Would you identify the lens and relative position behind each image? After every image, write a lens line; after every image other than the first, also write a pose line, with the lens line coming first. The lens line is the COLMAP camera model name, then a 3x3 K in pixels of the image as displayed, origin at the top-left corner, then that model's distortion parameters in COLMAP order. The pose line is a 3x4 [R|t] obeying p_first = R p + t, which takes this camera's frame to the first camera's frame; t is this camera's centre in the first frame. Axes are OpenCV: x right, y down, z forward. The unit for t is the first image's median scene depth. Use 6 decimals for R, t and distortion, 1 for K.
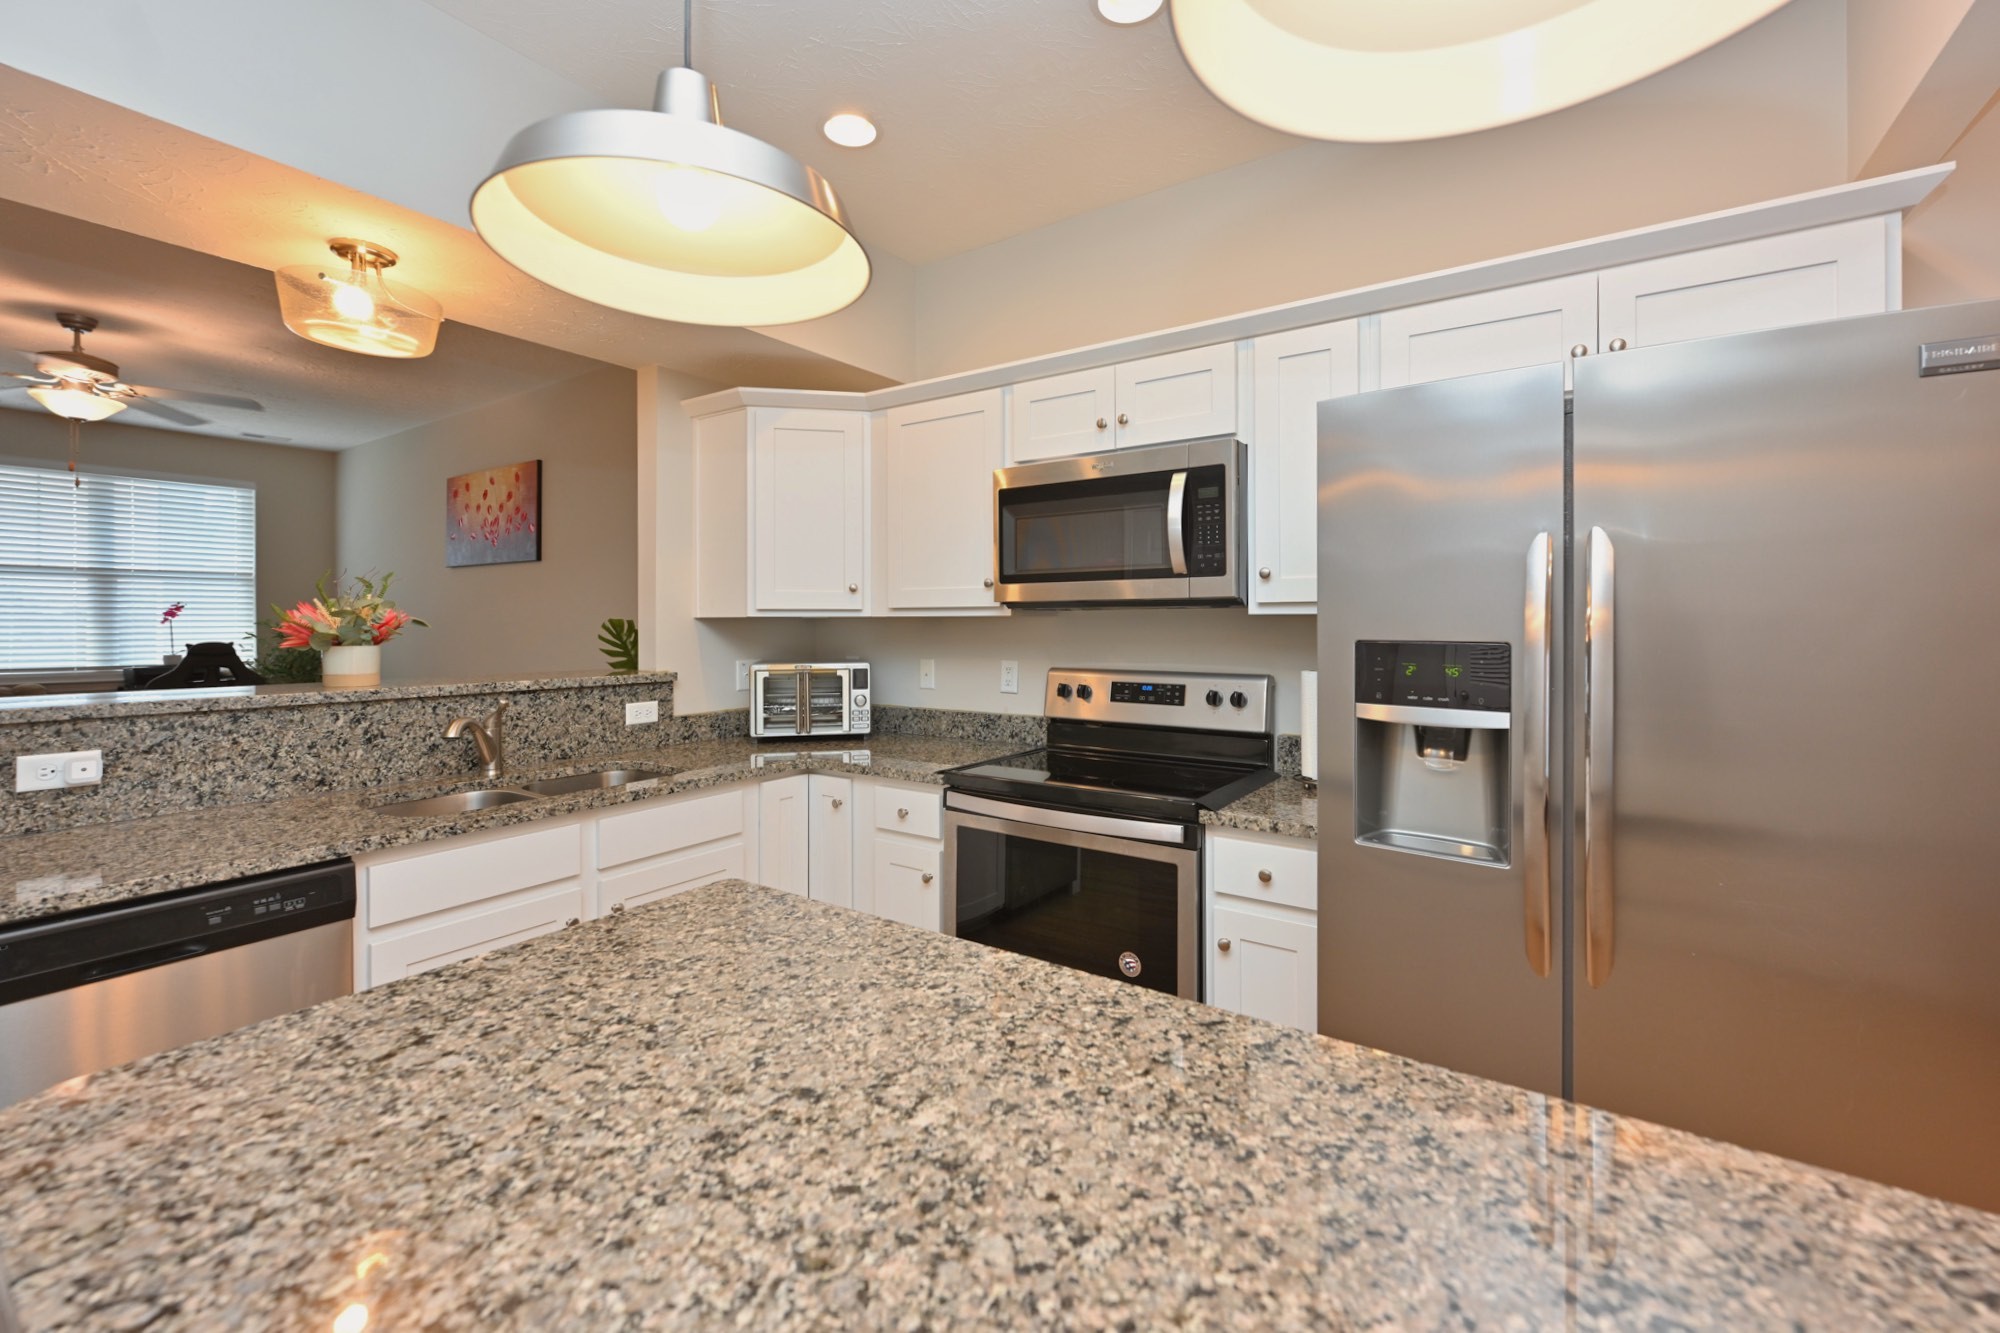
lens RADIAL K [[800.4, 0, 1002.1], [0, 800.4, 622.5], [0, 0, 1]] dist [-0.000575, -0.000152]
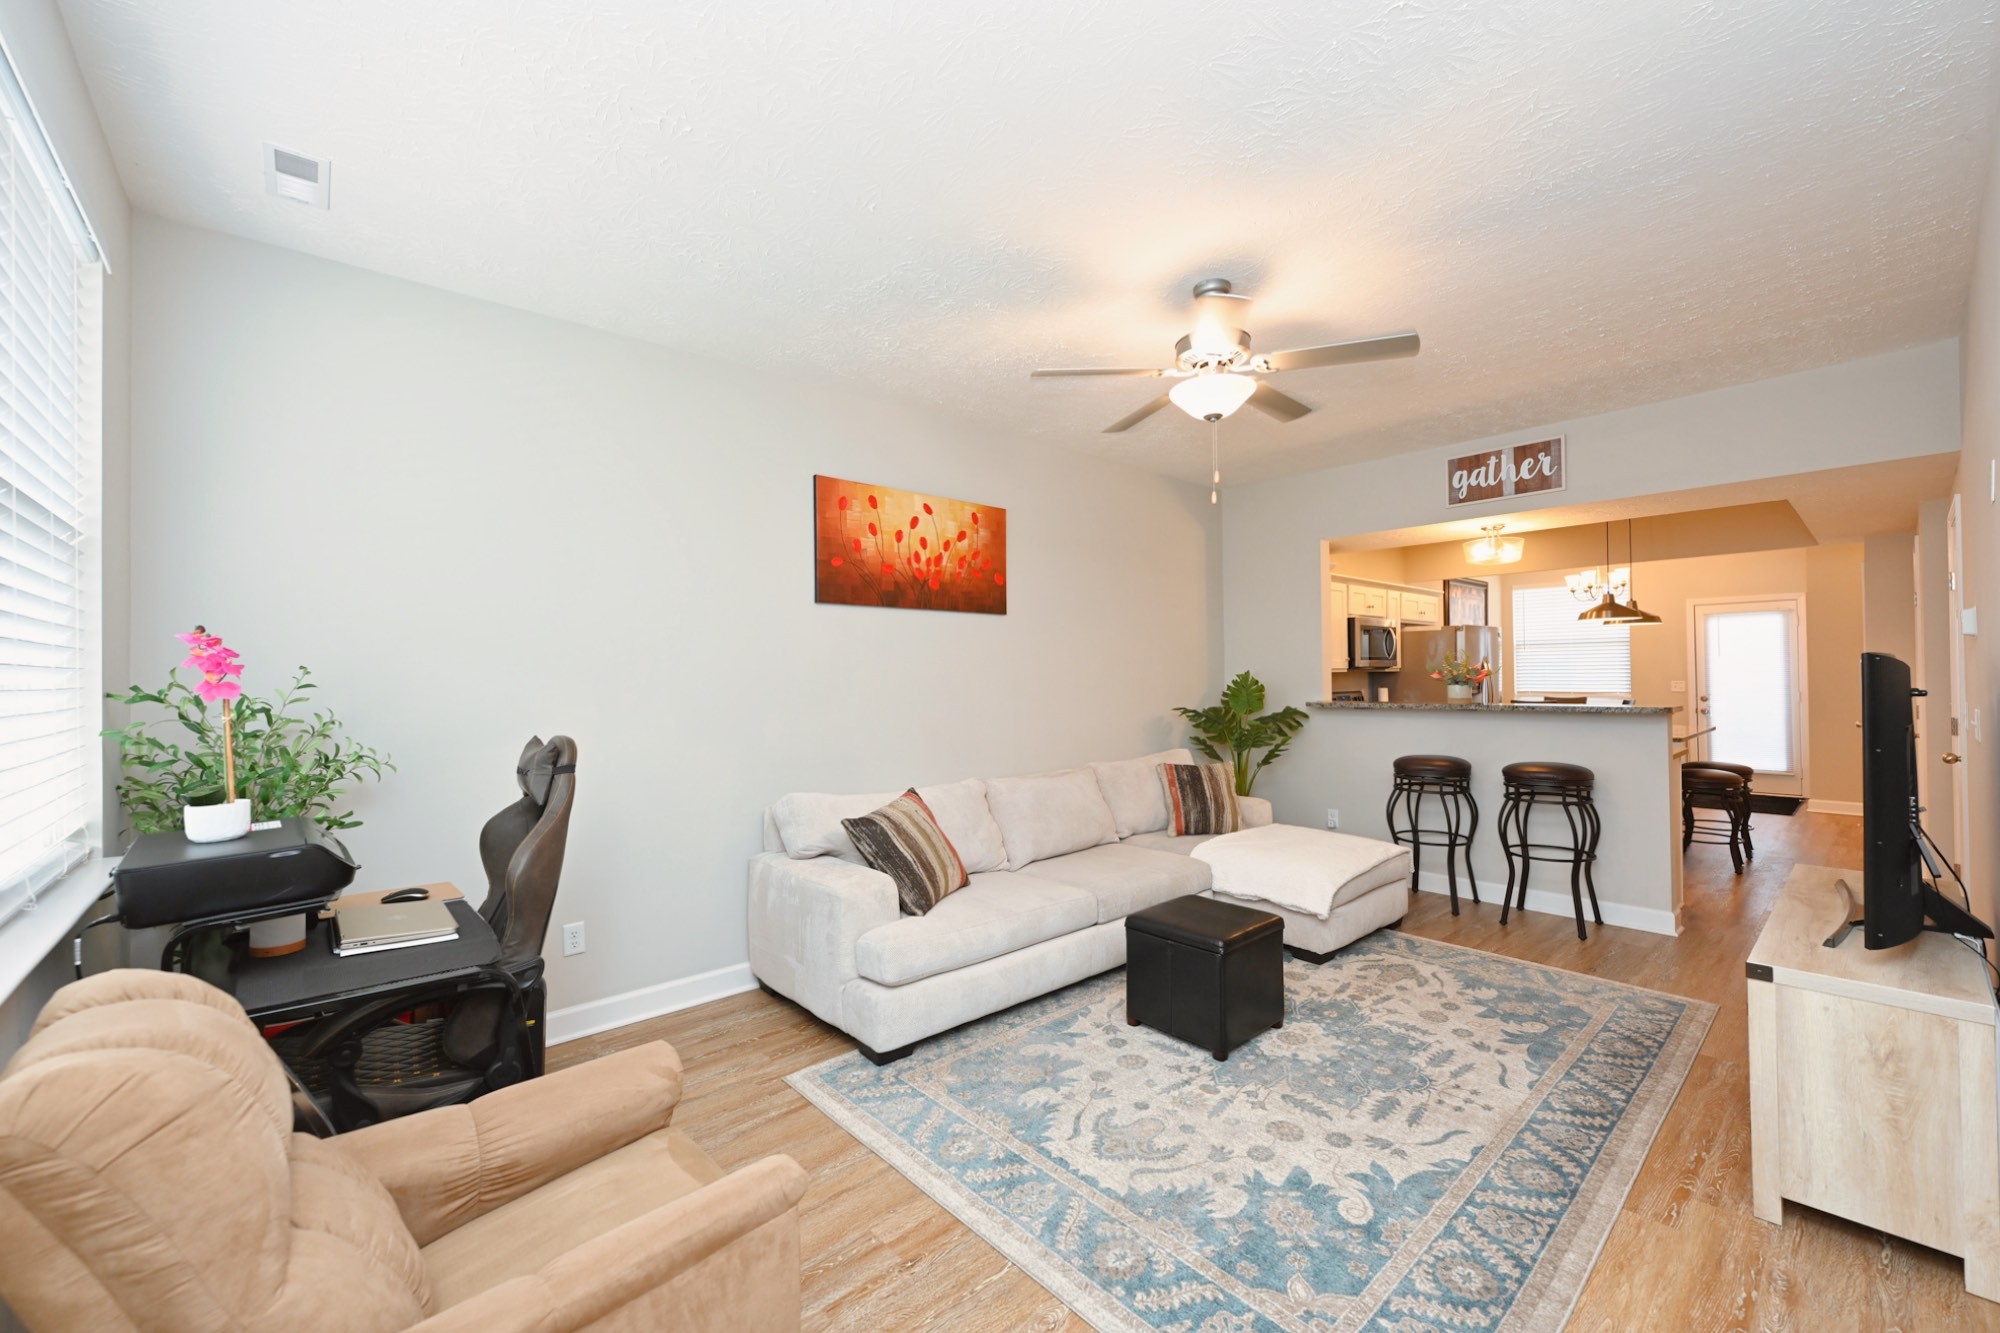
lens RADIAL K [[747.3, 0, 1049.2], [0, 747.3, 667.5], [0, 0, 1]] dist [-0.000934, 0.000041]
pose [[0.240697, 0.008907, 0.970559, -3.444977], [0.012327, 0.999849, -0.012232, -0.009797], [-0.970522, 0.014908, 0.240551, 1.783971]]
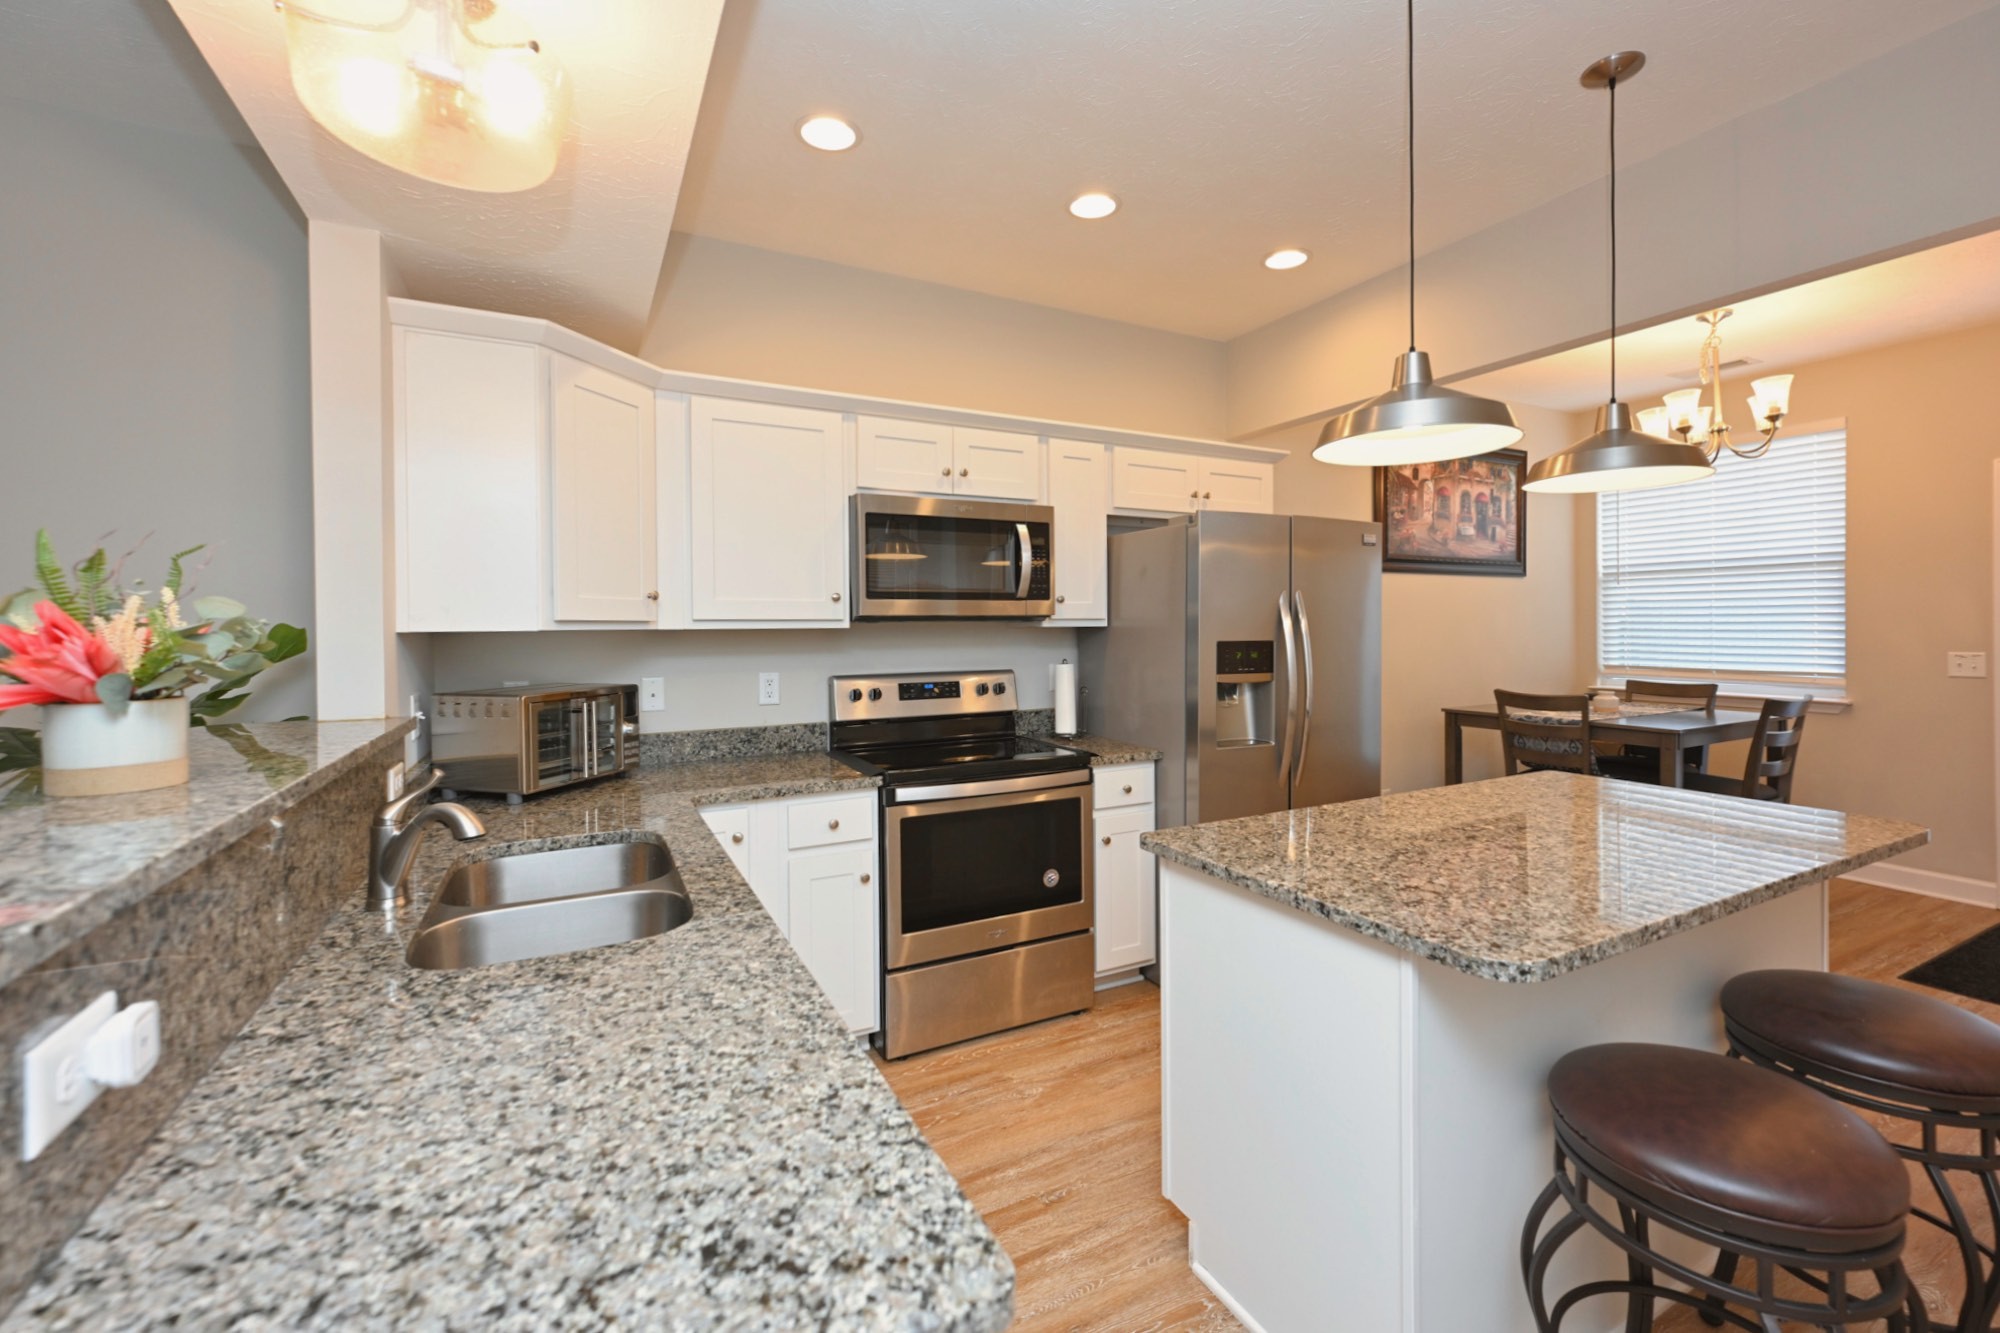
lens RADIAL K [[800.1, 0, 992.8], [0, 800.1, 634.1], [0, 0, 1]] dist [-0.002689, 0.000131]
pose [[0.496666, -0.010189, 0.867882, -1.028979], [0.007092, 0.999945, 0.007681, -0.009008], [-0.867913, 0.002340, 0.496711, 0.369397]]
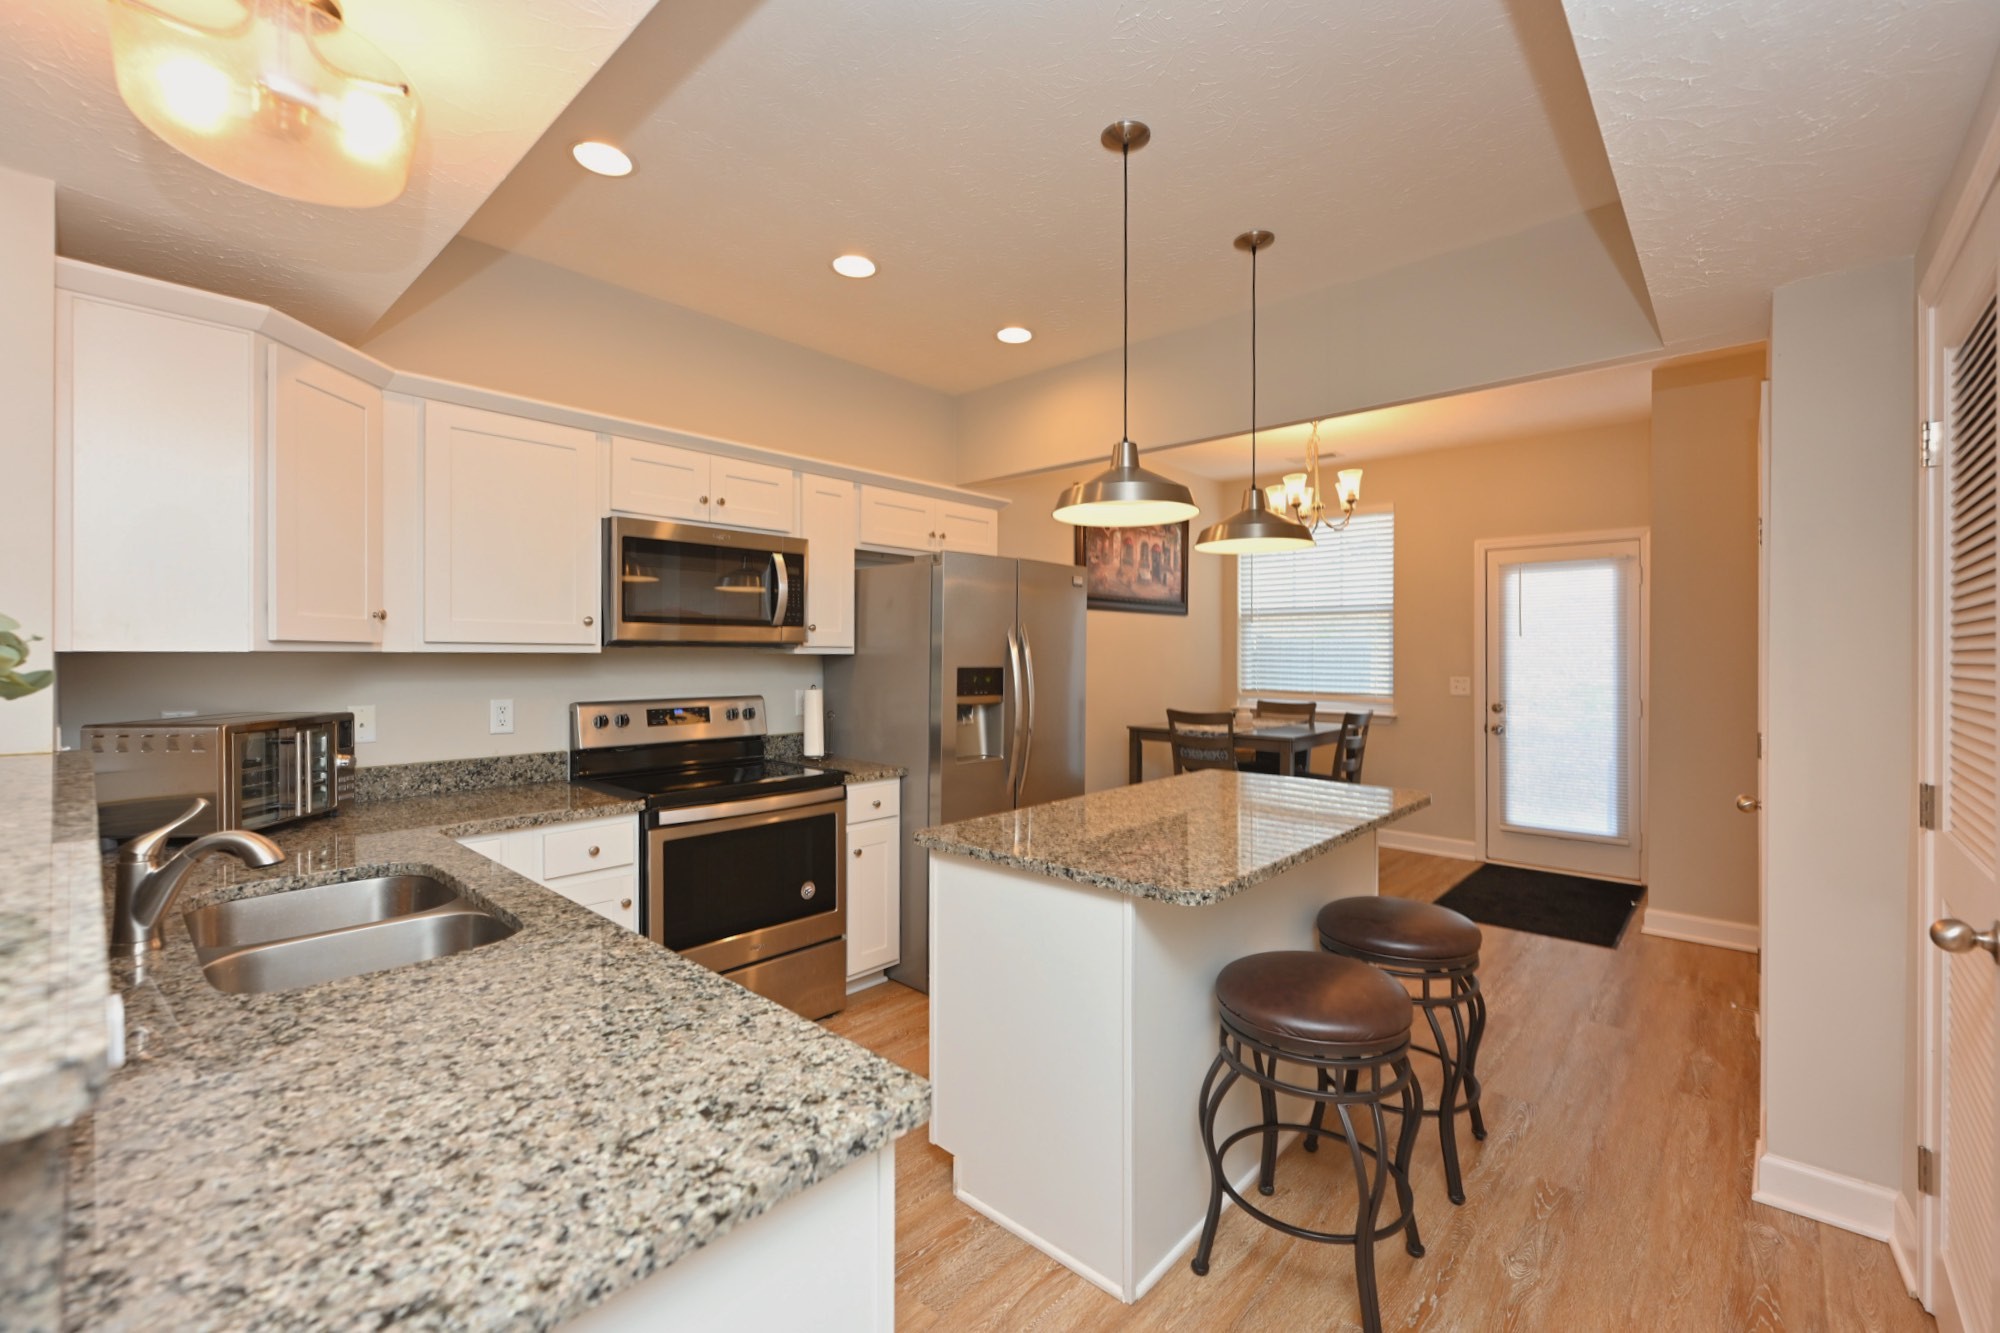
lens RADIAL K [[818.6, 0, 967.8], [0, 818.6, 660.3], [0, 0, 1]] dist [-0.006981, 0.000203]
pose [[0.184965, -0.004775, 0.982734, -1.189806], [-0.000889, 0.999987, 0.005026, -0.005092], [-0.982745, -0.001804, 0.184958, 0.404217]]
